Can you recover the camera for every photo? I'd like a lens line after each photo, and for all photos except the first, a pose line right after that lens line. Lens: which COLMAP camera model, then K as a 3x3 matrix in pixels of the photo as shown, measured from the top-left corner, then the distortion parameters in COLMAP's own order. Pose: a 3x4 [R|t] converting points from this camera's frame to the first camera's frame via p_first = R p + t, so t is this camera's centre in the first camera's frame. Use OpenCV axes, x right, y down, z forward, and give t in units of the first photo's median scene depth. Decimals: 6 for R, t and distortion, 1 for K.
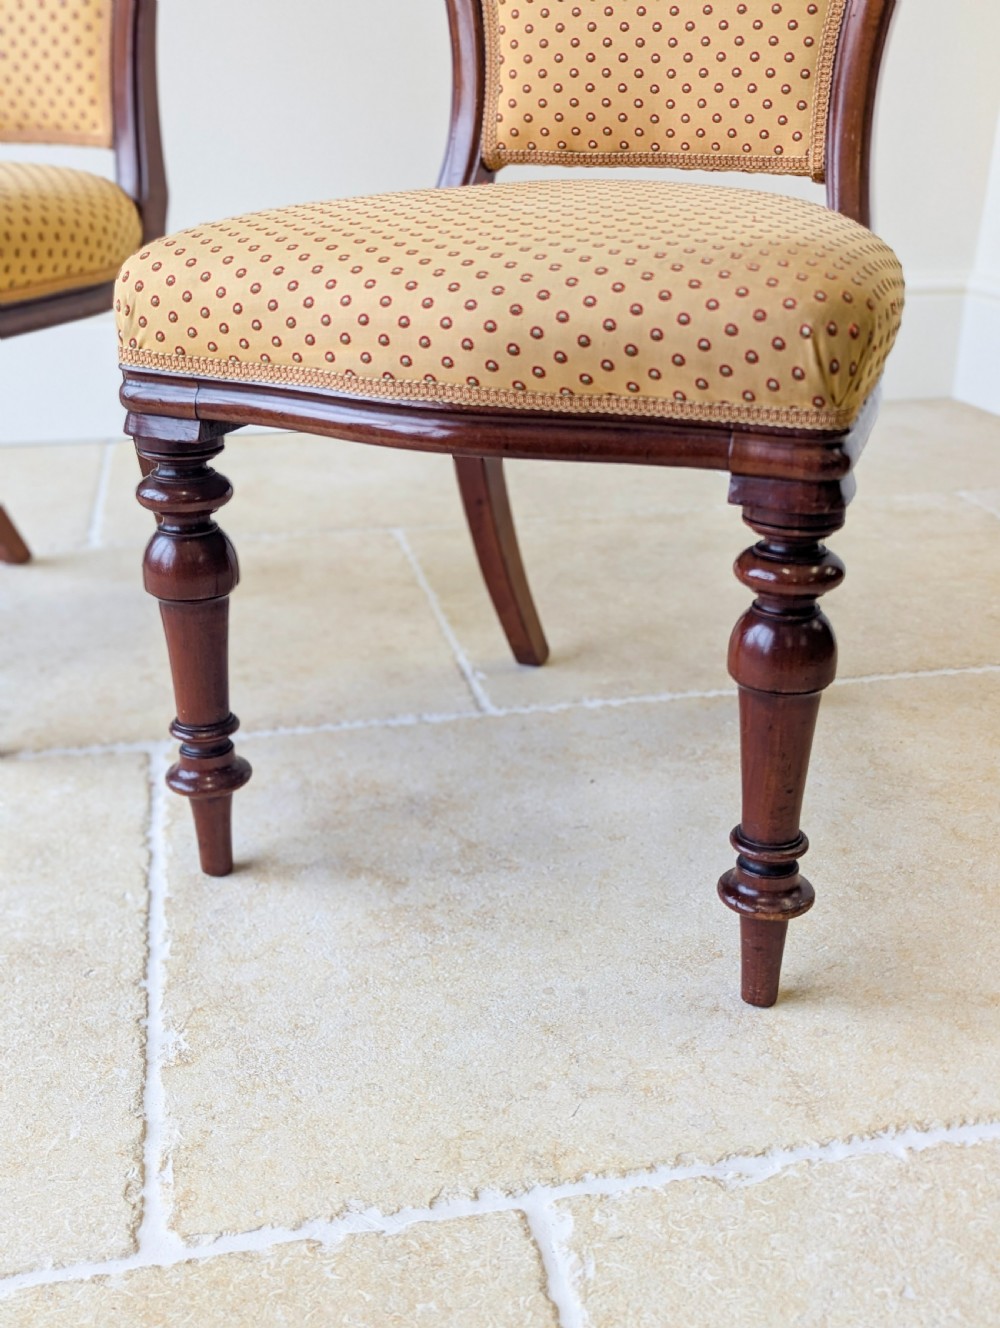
lens RADIAL K [[1429.9, 0, 508.1], [0, 1429.9, 651.2], [0, 0, 1]] dist [0.044346, 0.000000]
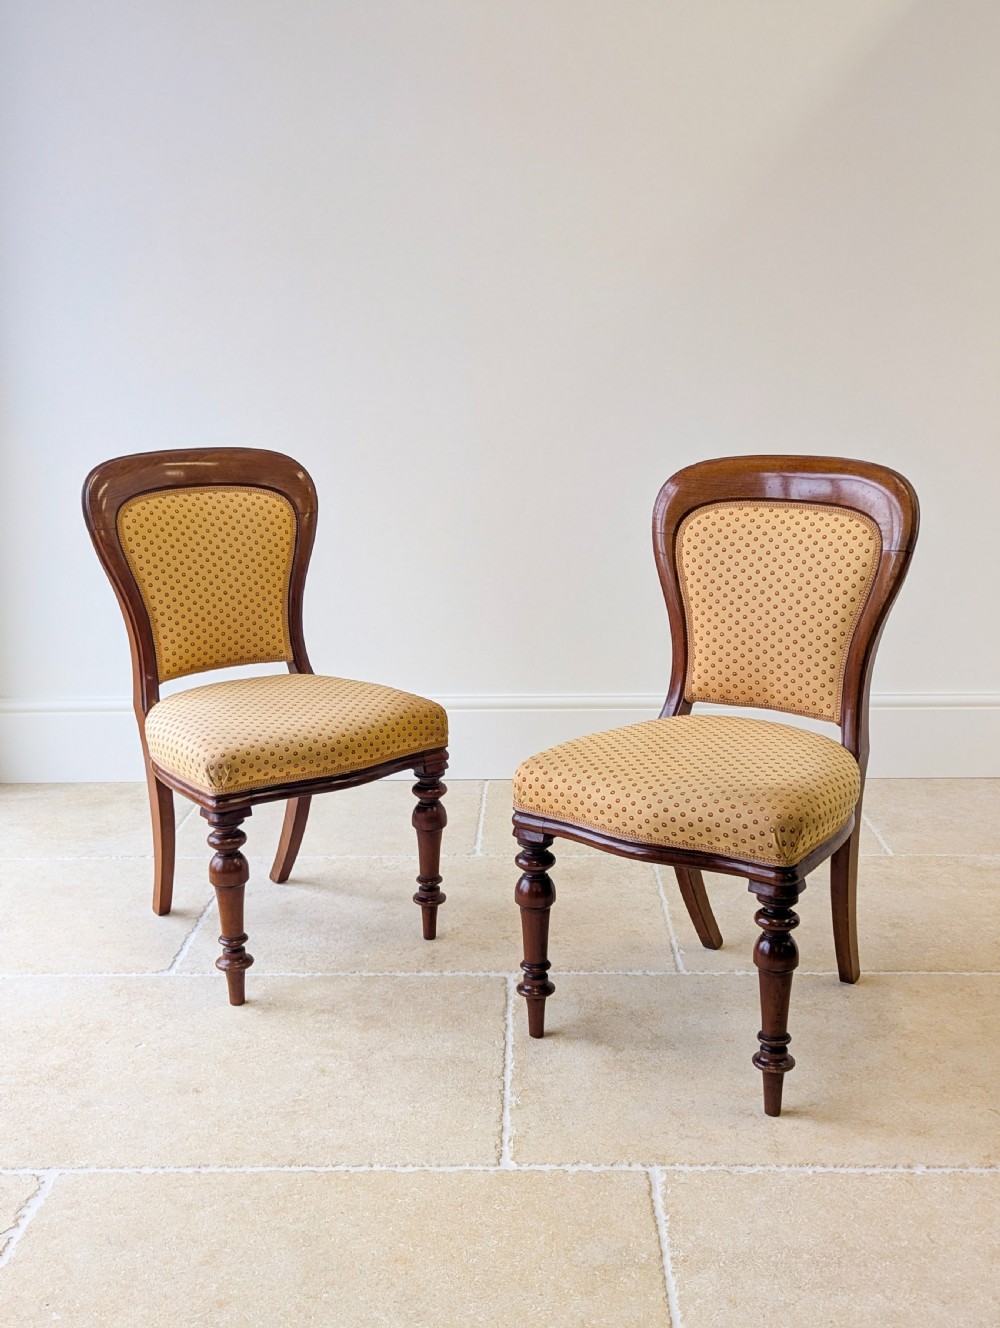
lens RADIAL K [[1429.9, 0, 515.6], [0, 1429.9, 650.1], [0, 0, 1]] dist [0.044346, 0.000000]
pose [[0.973926, 0.035118, -0.224133, 0.273181], [-0.074934, 0.982295, -0.171701, -0.050490], [0.214135, 0.184019, 0.959314, -1.404428]]
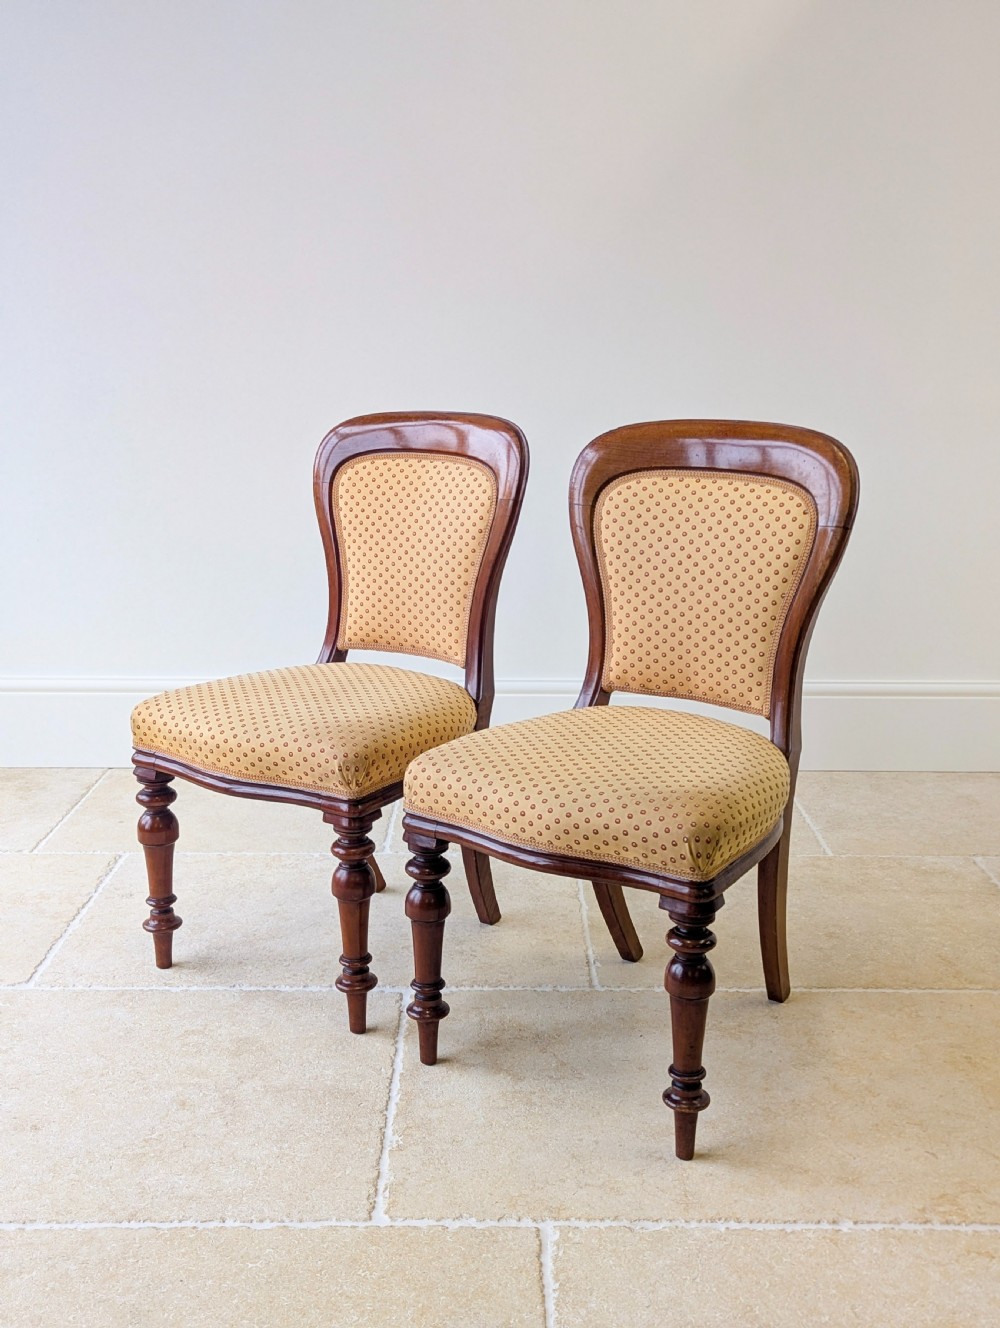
lens RADIAL K [[1429.9, 0, 512.8], [0, 1429.9, 632.9], [0, 0, 1]] dist [0.044346, 0.000000]
pose [[0.978665, 0.047492, -0.199898, 0.318796], [-0.082470, 0.981904, -0.170478, -0.111101], [0.188185, 0.183327, 0.964872, -1.128731]]
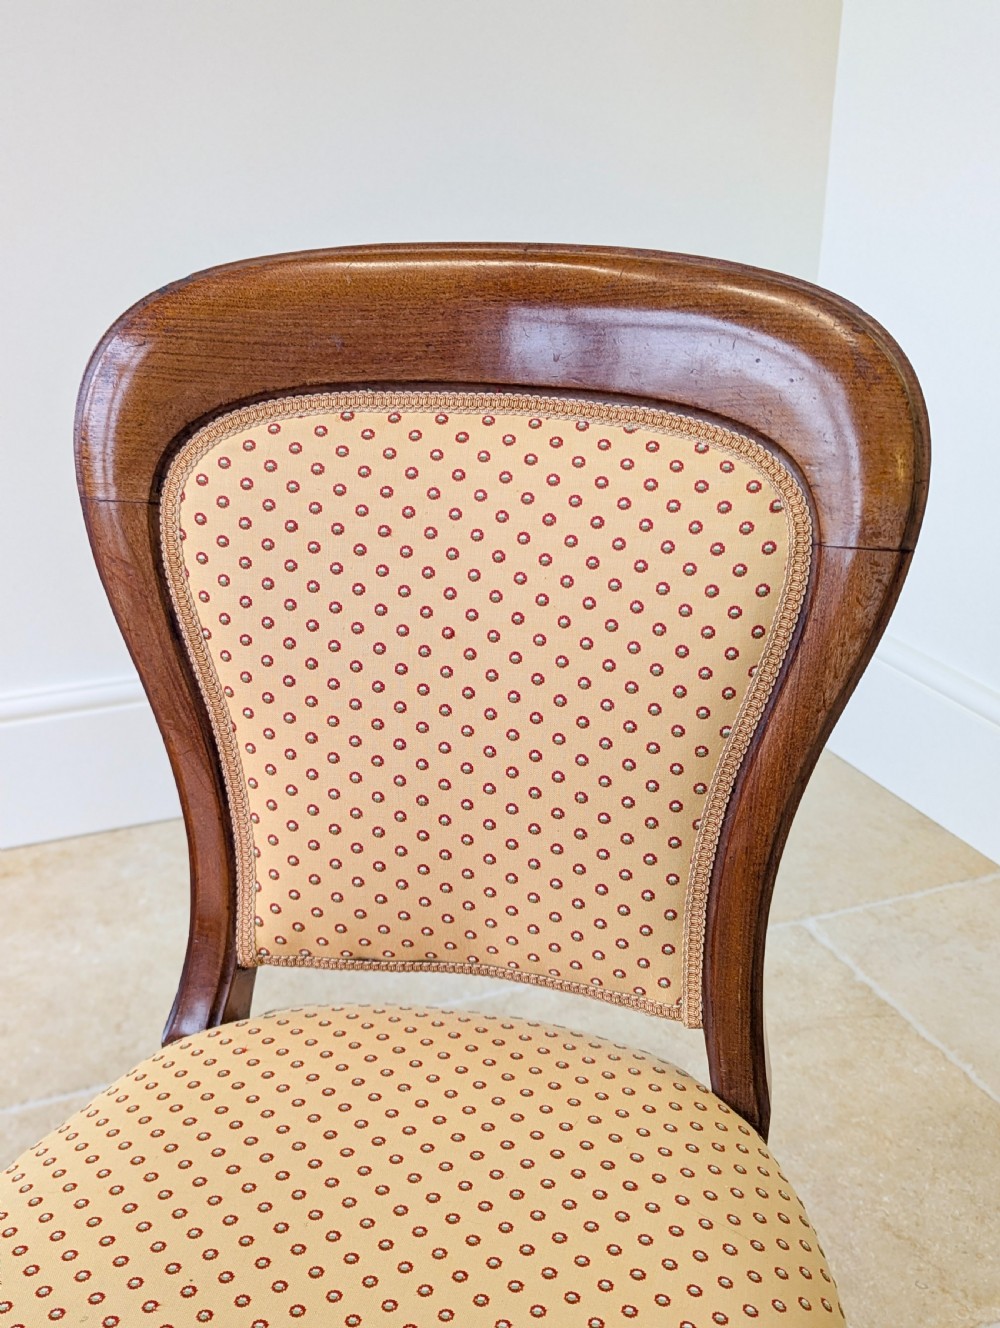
lens RADIAL K [[1429.9, 0, 515.7], [0, 1429.9, 649.9], [0, 0, 1]] dist [0.044346, 0.000000]
pose [[0.987887, -0.066938, 0.139995, 0.039575], [0.067451, 0.997722, 0.001087, -0.657976], [-0.139749, 0.008369, 0.990152, 0.336229]]
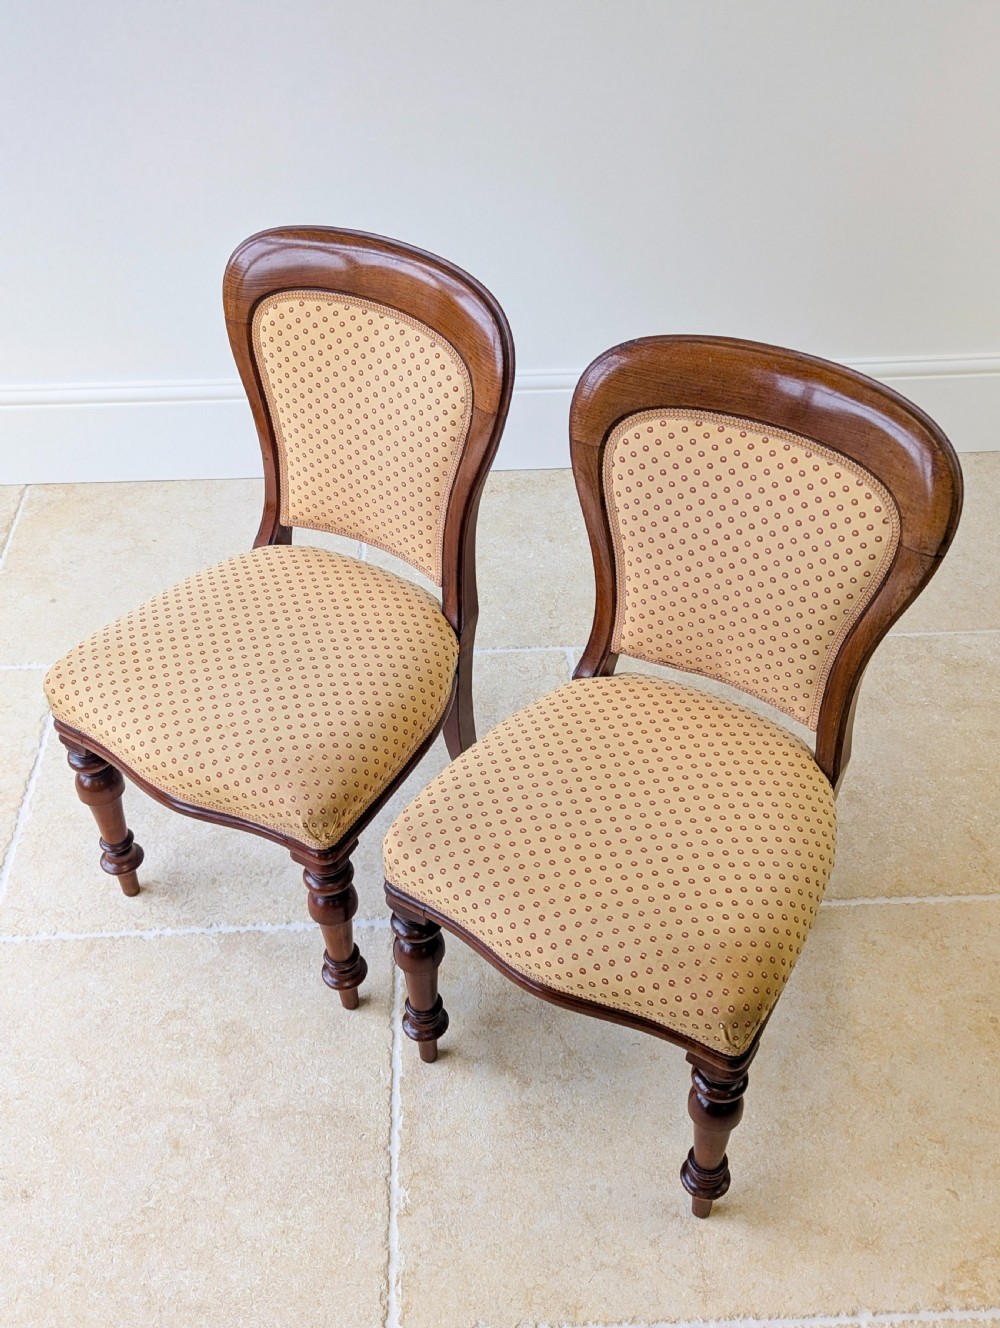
lens RADIAL K [[1429.9, 0, 513.7], [0, 1429.9, 664.6], [0, 0, 1]] dist [0.044346, 0.000000]
pose [[0.985405, 0.103870, -0.134865, 0.117222], [-0.051811, 0.937679, 0.343618, -1.140352], [0.162152, -0.331615, 0.929375, -0.613407]]
